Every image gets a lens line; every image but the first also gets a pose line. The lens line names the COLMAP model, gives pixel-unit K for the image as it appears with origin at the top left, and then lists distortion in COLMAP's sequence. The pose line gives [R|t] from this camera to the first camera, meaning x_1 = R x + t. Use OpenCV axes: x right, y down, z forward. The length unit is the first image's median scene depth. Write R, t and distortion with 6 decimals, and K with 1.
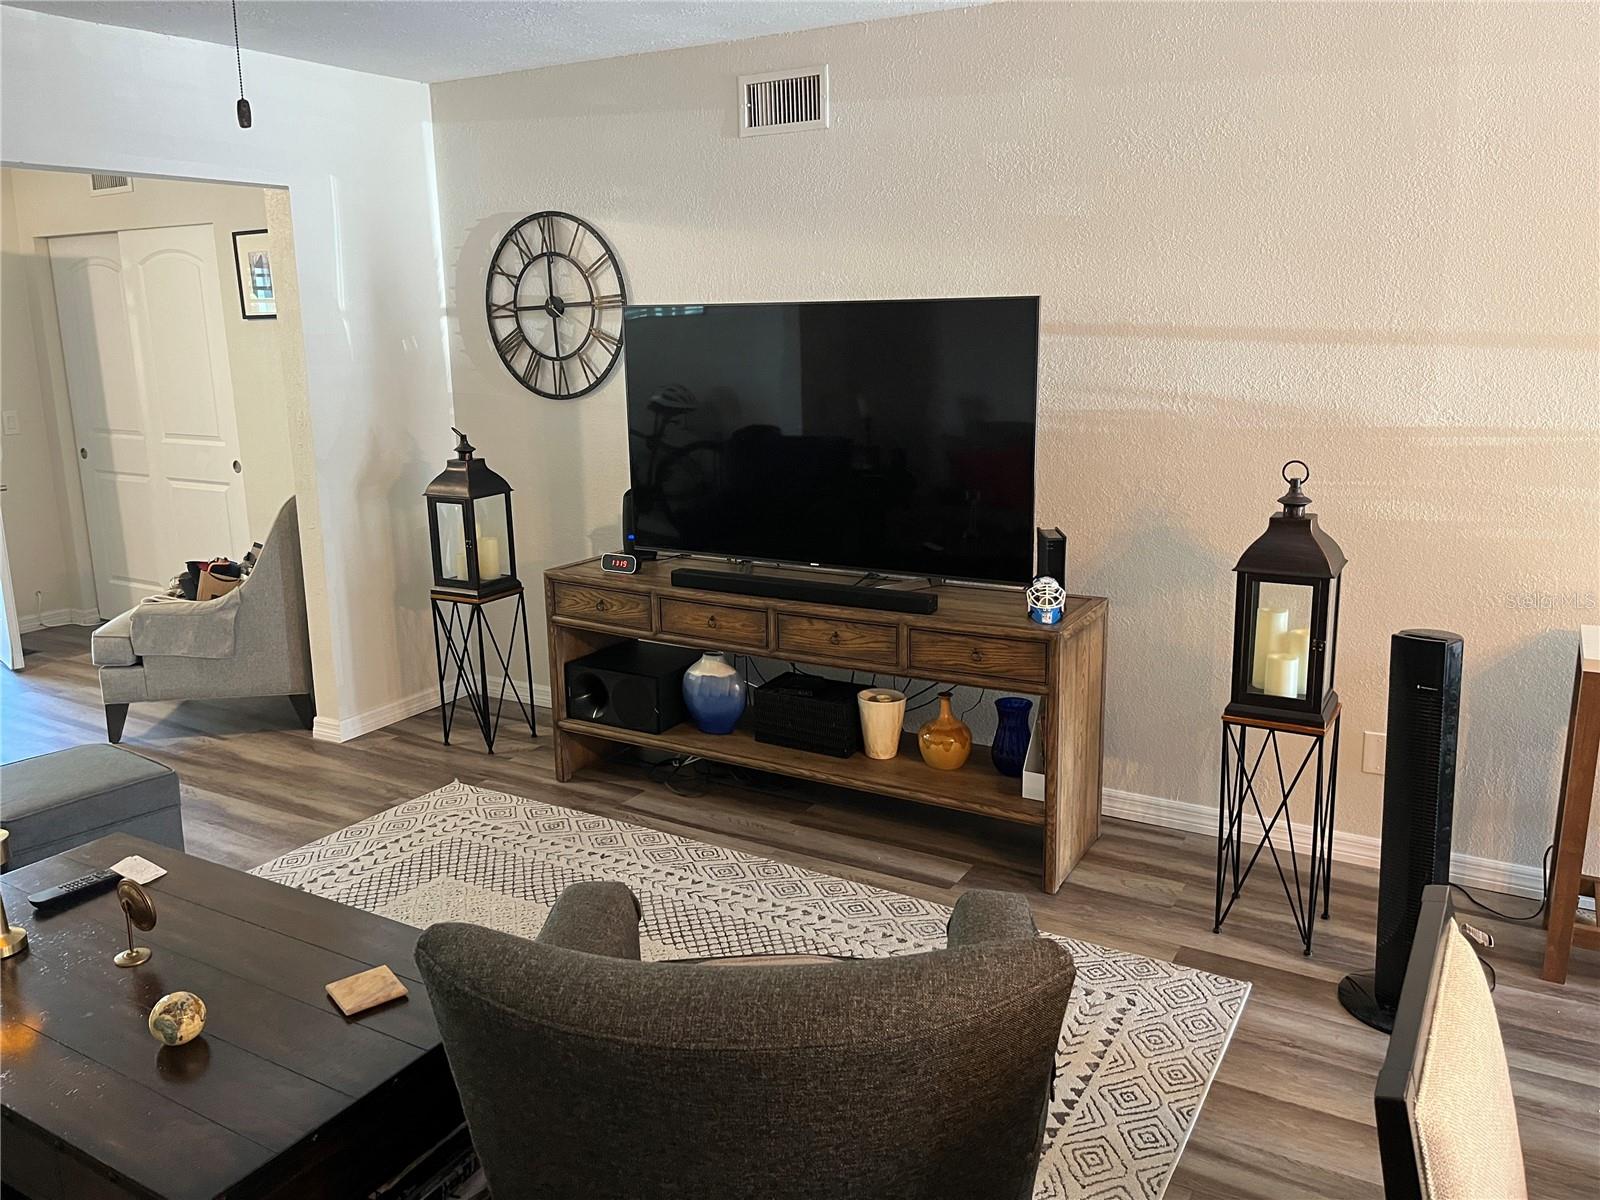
lens RADIAL K [[1217.3, 0, 795.6], [0, 1217.3, 590.2], [0, 0, 1]] dist [0.038907, -0.018933]
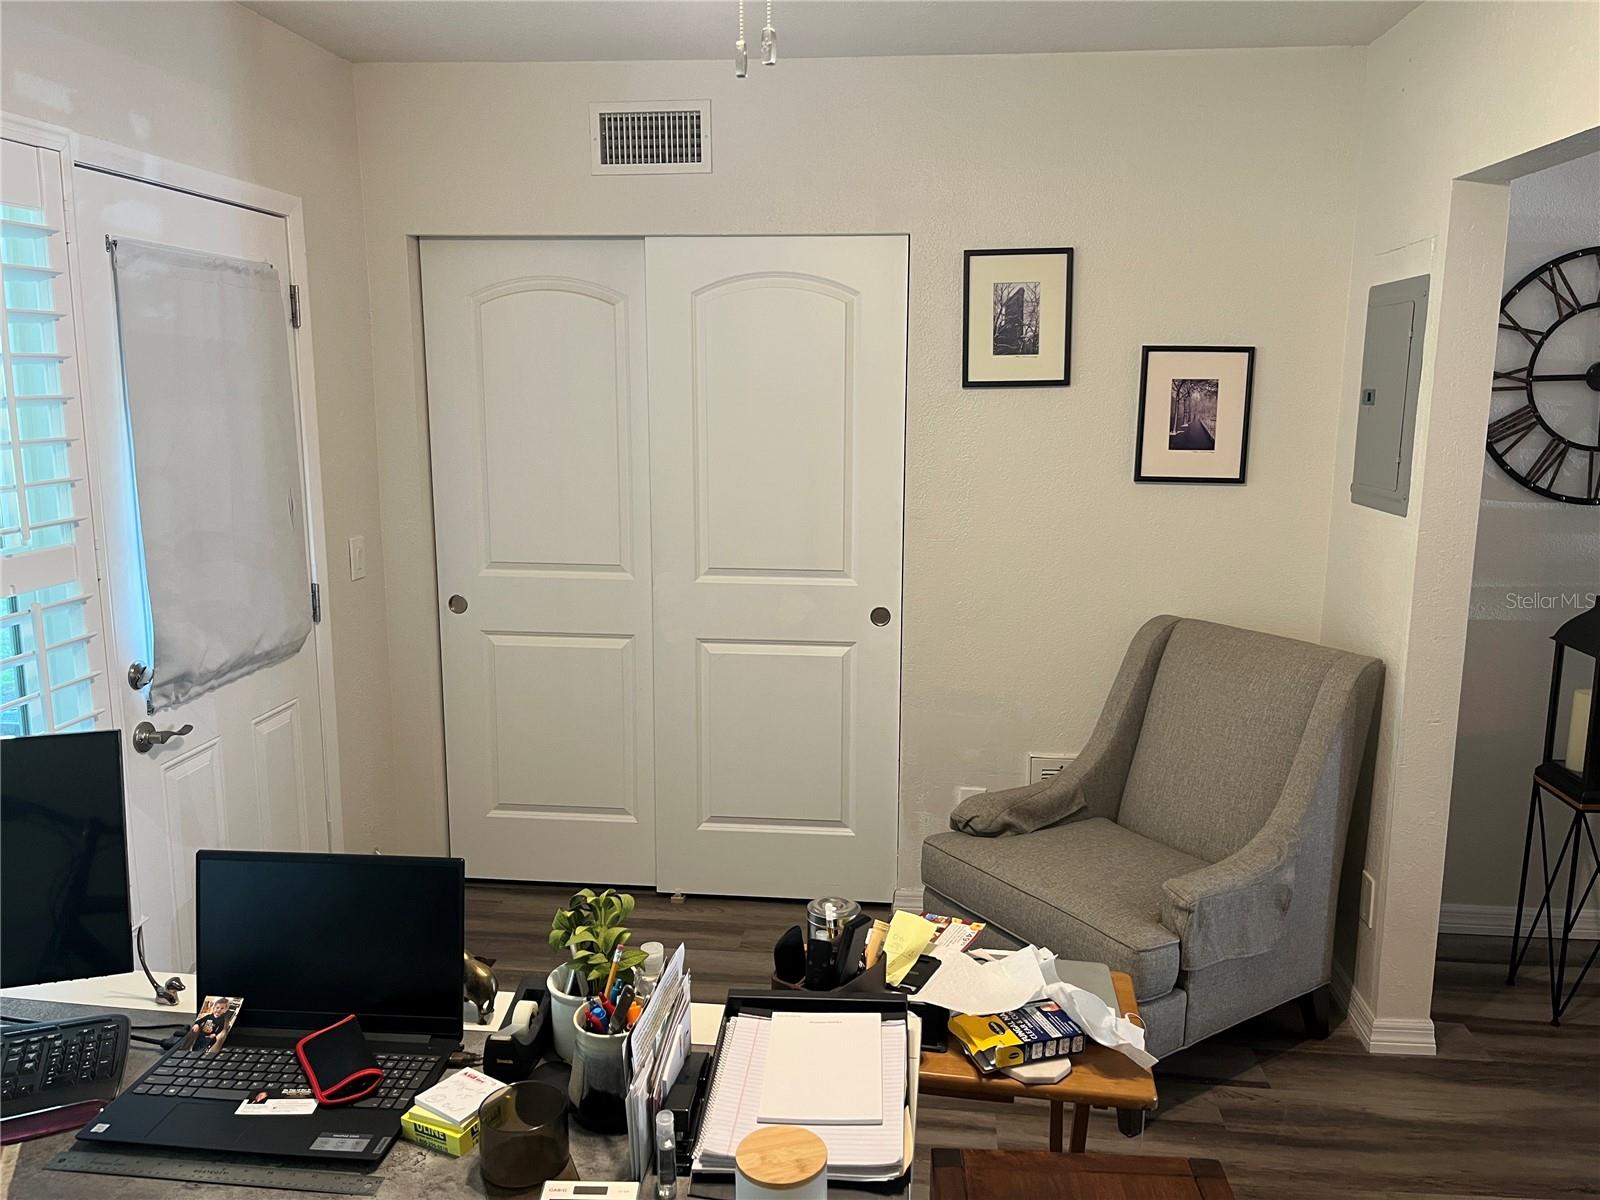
lens RADIAL K [[1217.3, 0, 798.8], [0, 1217.3, 605.3], [0, 0, 1]] dist [0.038907, -0.018933]
pose [[0.906220, -0.056811, 0.418973, -0.908902], [0.073320, 0.997034, -0.023395, -0.114281], [-0.416401, 0.051920, 0.907697, 0.537926]]
